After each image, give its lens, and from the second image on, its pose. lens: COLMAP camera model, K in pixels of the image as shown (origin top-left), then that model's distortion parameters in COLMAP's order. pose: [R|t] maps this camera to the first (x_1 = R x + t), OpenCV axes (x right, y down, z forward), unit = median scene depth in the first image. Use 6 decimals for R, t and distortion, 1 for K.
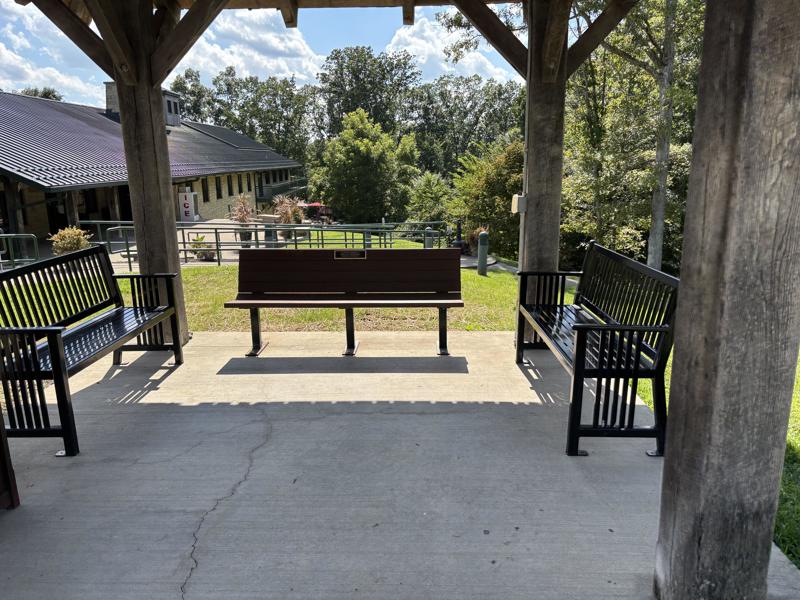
lens RADIAL K [[586.0, 0, 401.4], [0, 586.0, 302.5], [0, 0, 1]] dist [-0.010145, -0.005910]
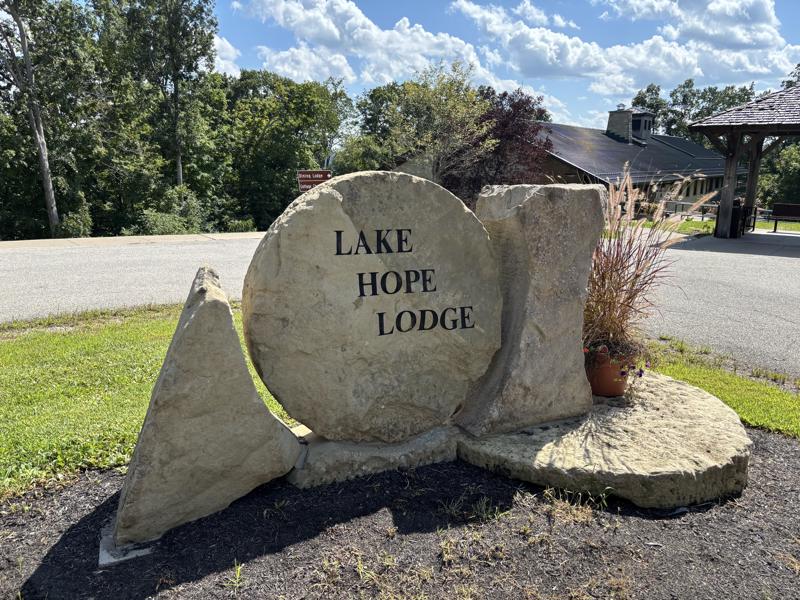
lens RADIAL K [[606.6, 0, 396.4], [0, 606.6, 297.2], [0, 0, 1]] dist [0.047892, 0.006521]
pose [[0.785879, 0.152608, -0.599254, 0.027619], [-0.164575, 0.985736, 0.035202, 0.048312], [0.596078, 0.070958, 0.799785, -0.227860]]
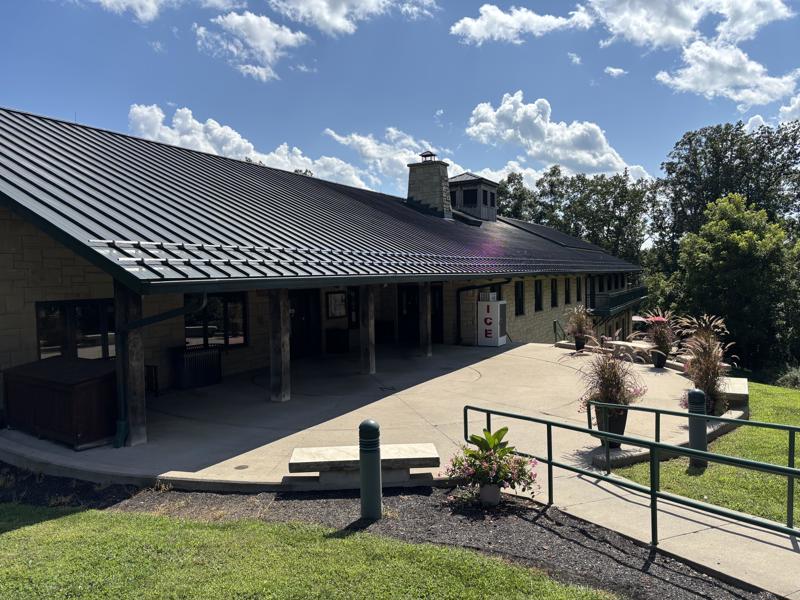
lens RADIAL K [[606.6, 0, 401.1], [0, 606.6, 298.9], [0, 0, 1]] dist [0.047892, 0.006521]
pose [[0.872138, 0.011670, -0.489120, -0.041577], [-0.105168, 0.980818, -0.164120, -0.023105], [0.477823, 0.194576, 0.856636, 0.124901]]
